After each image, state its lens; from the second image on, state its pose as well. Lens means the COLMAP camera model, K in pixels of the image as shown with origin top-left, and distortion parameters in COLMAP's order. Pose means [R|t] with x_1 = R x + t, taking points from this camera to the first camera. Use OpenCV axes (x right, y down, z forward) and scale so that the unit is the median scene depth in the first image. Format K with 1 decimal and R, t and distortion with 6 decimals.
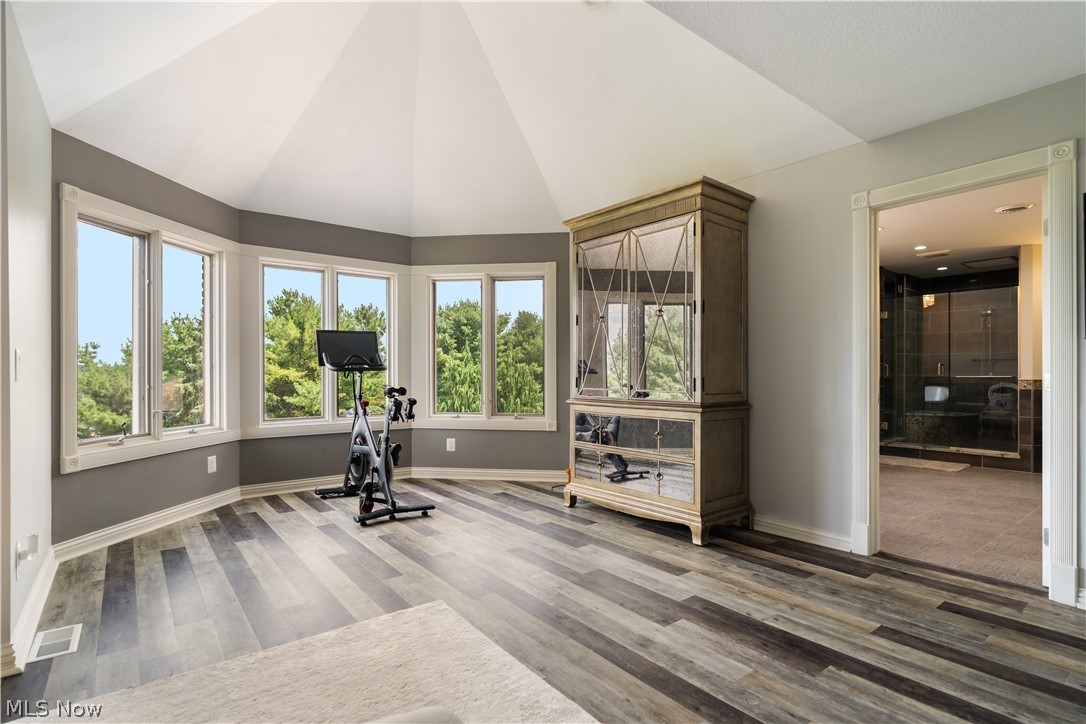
lens RADIAL K [[538.9, 0, 545.1], [0, 538.9, 370.8], [0, 0, 1]] dist [-0.002323, -0.000164]
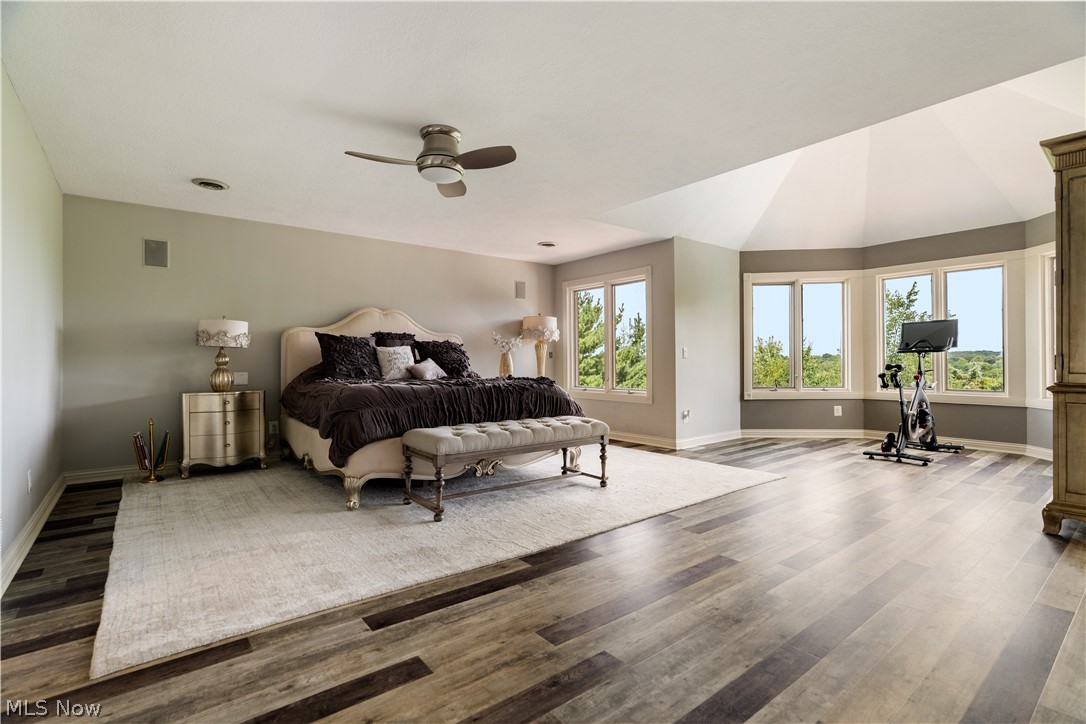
lens RADIAL K [[504.3, 0, 543.0], [0, 504.3, 362.0], [0, 0, 1]] dist [-0.000793, -0.000047]
pose [[0.008706, 0.000894, -0.999962, 6.106950], [0.007514, 0.999971, 0.000959, 0.110419], [0.999934, -0.007522, 0.008699, 0.596278]]
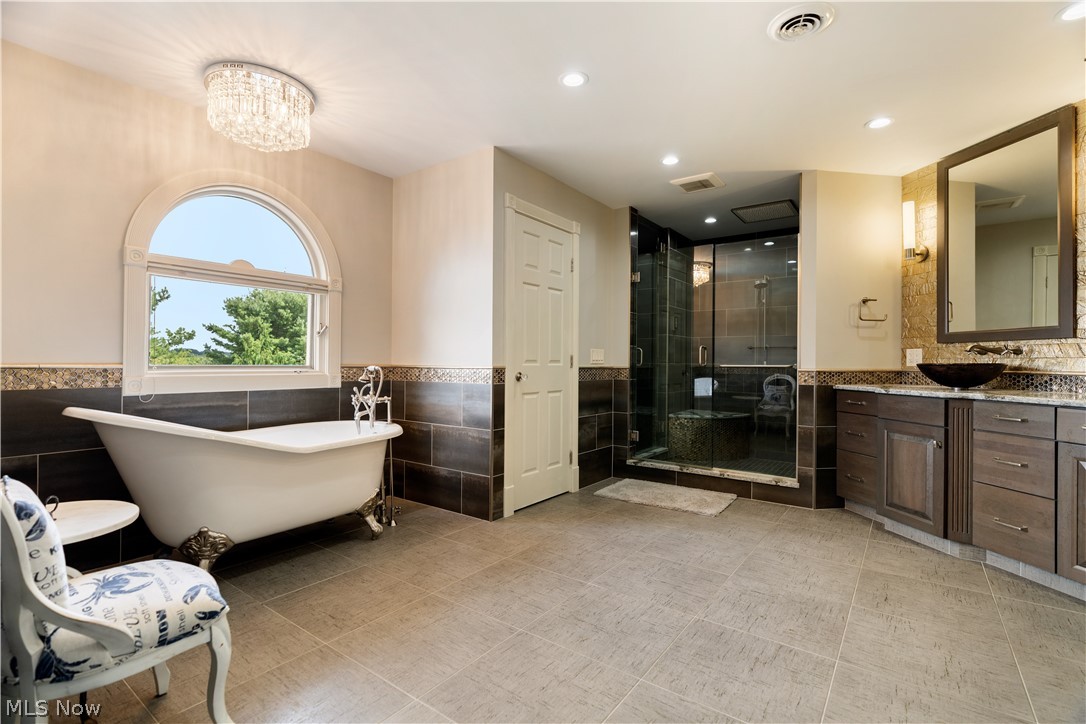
lens RADIAL K [[504.3, 0, 543.0], [0, 504.3, 362.0], [0, 0, 1]] dist [-0.000793, -0.000047]
pose [[0.963547, 0.007498, 0.267435, 0.275284], [-0.008480, 0.999961, 0.002515, 0.004683], [-0.267406, -0.004691, 0.963572, 0.325573]]
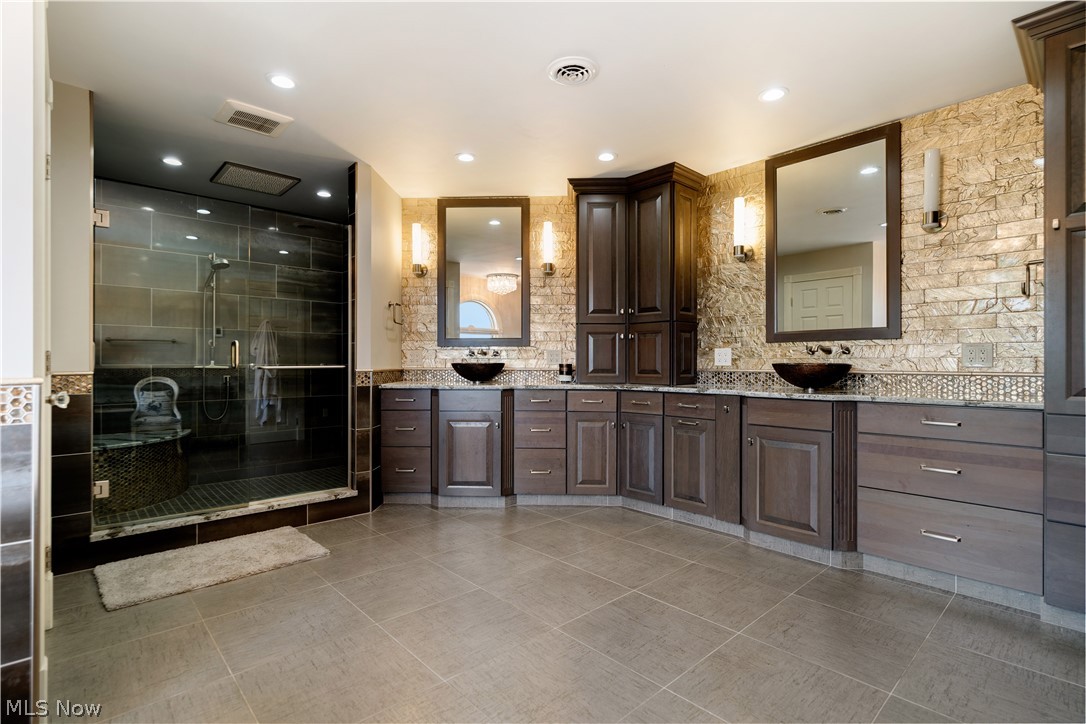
lens RADIAL K [[519.8, 0, 543.0], [0, 519.8, 362.0], [0, 0, 1]] dist [-0.000094, -0.000067]
pose [[-0.078081, 0.002714, 0.996943, 0.171267], [-0.004494, 0.999985, -0.003074, 0.004393], [-0.996937, -0.004720, -0.078067, 0.564313]]
